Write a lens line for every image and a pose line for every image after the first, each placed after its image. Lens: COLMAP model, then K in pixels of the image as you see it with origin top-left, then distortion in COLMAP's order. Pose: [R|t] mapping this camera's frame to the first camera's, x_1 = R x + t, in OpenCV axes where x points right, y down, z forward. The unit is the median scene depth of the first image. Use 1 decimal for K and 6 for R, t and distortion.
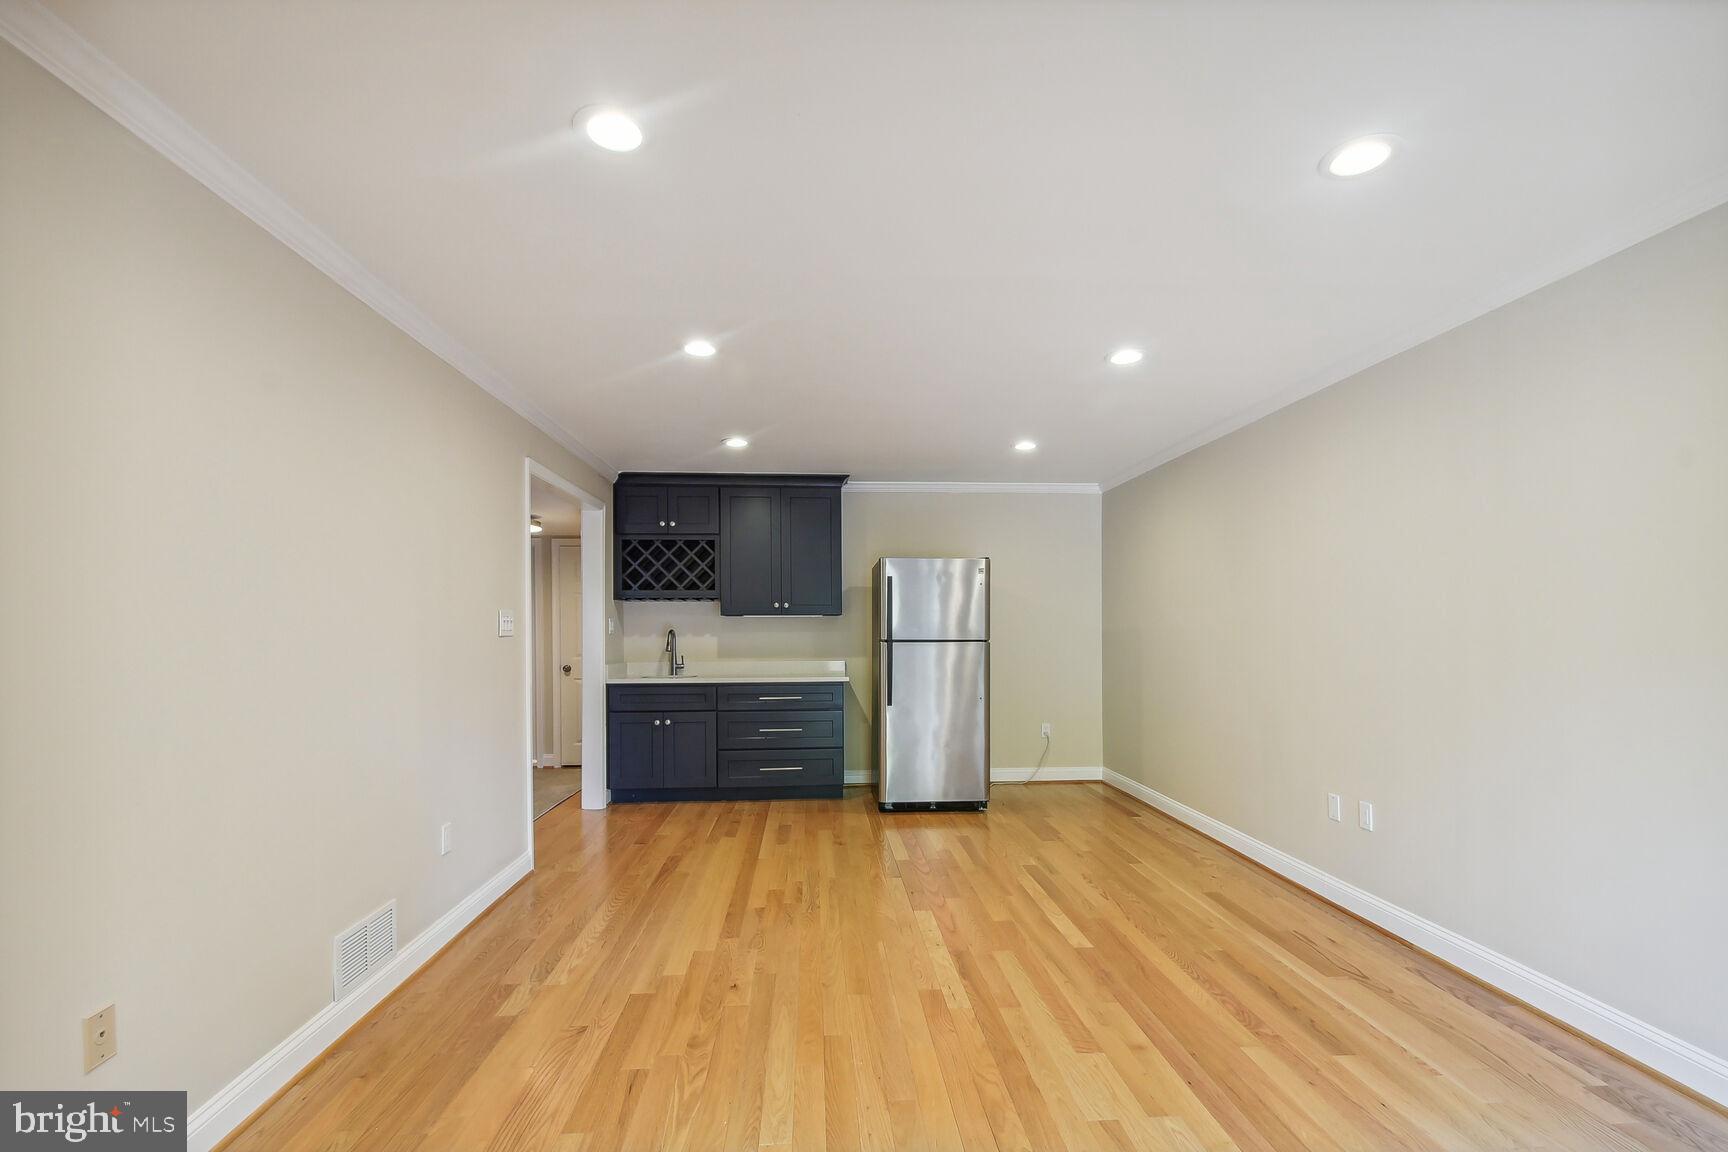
lens RADIAL K [[776.1, 0, 862.2], [0, 776.1, 629.3], [0, 0, 1]] dist [0.001490, 0.000143]
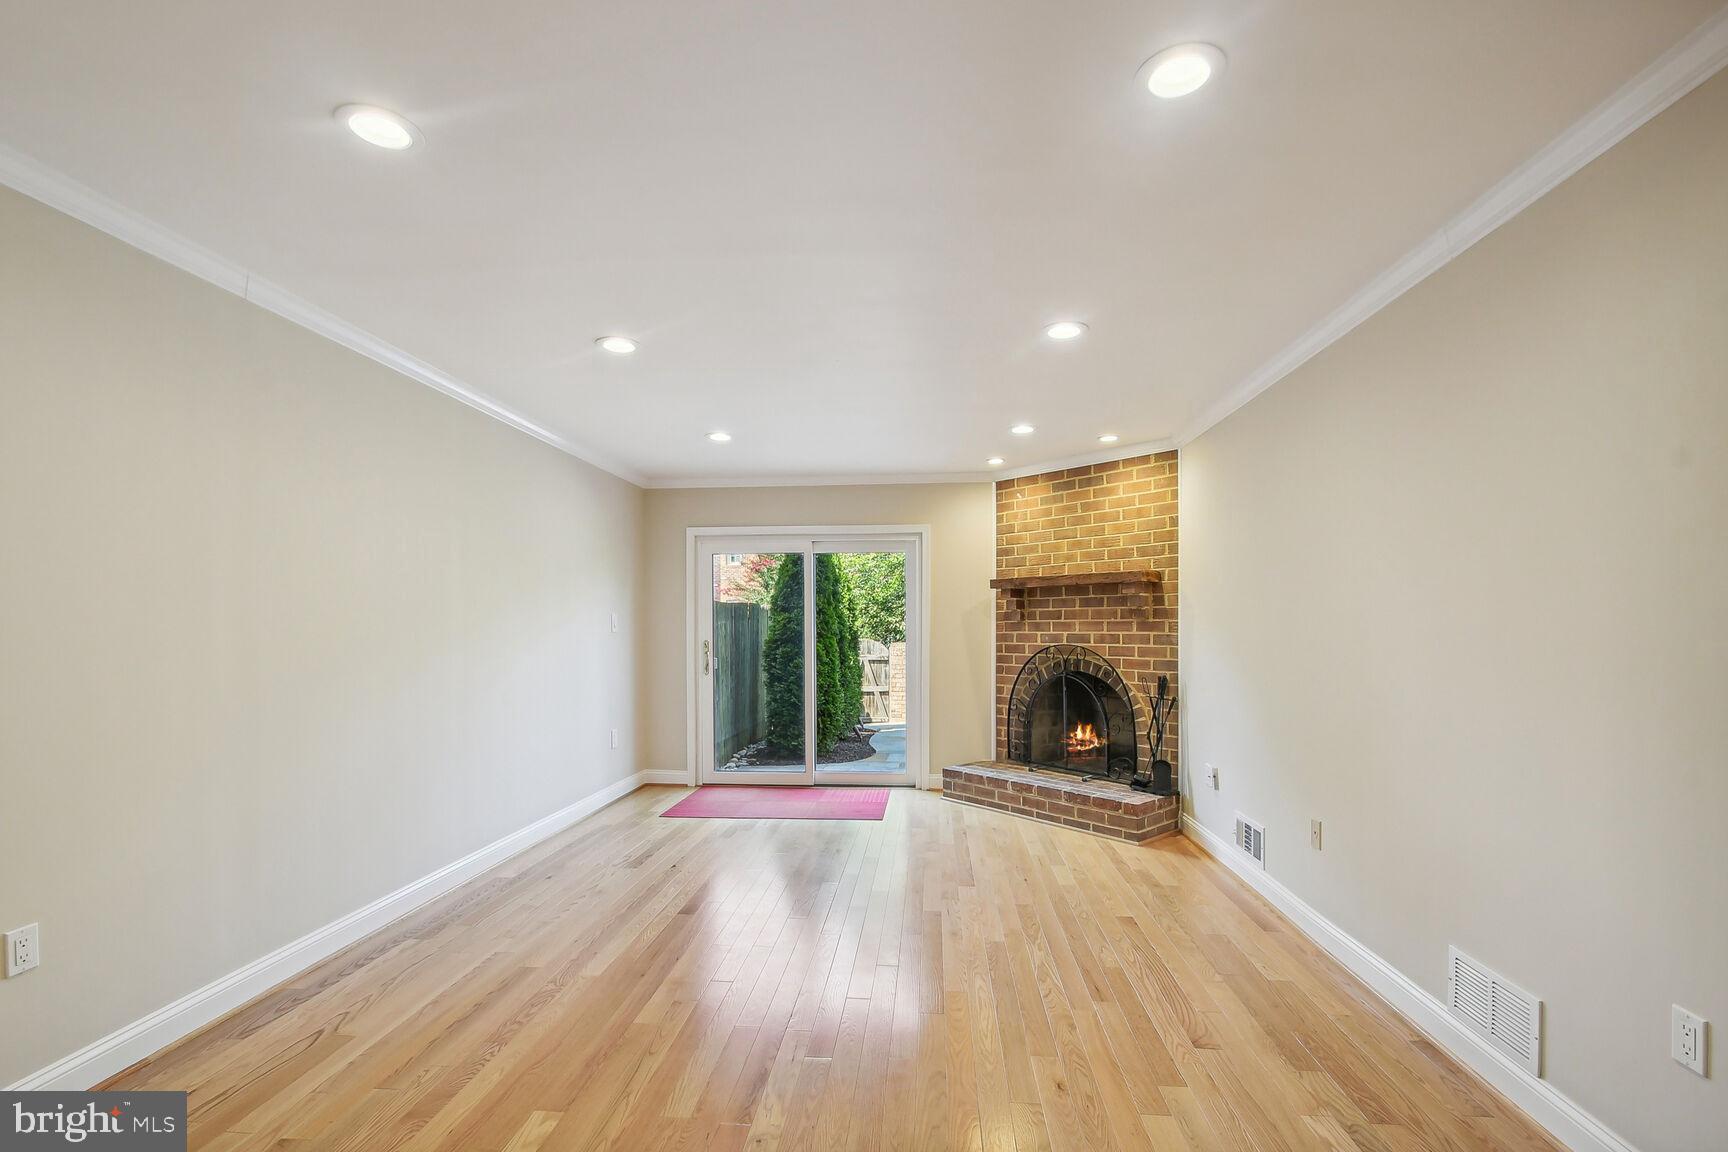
lens RADIAL K [[776.1, 0, 862.2], [0, 776.1, 629.3], [0, 0, 1]] dist [0.001490, 0.000143]
pose [[-0.988338, 0.004586, 0.152206, -0.098921], [0.005351, 0.999975, 0.004618, -0.003558], [-0.152181, 0.005379, -0.988338, 1.993694]]
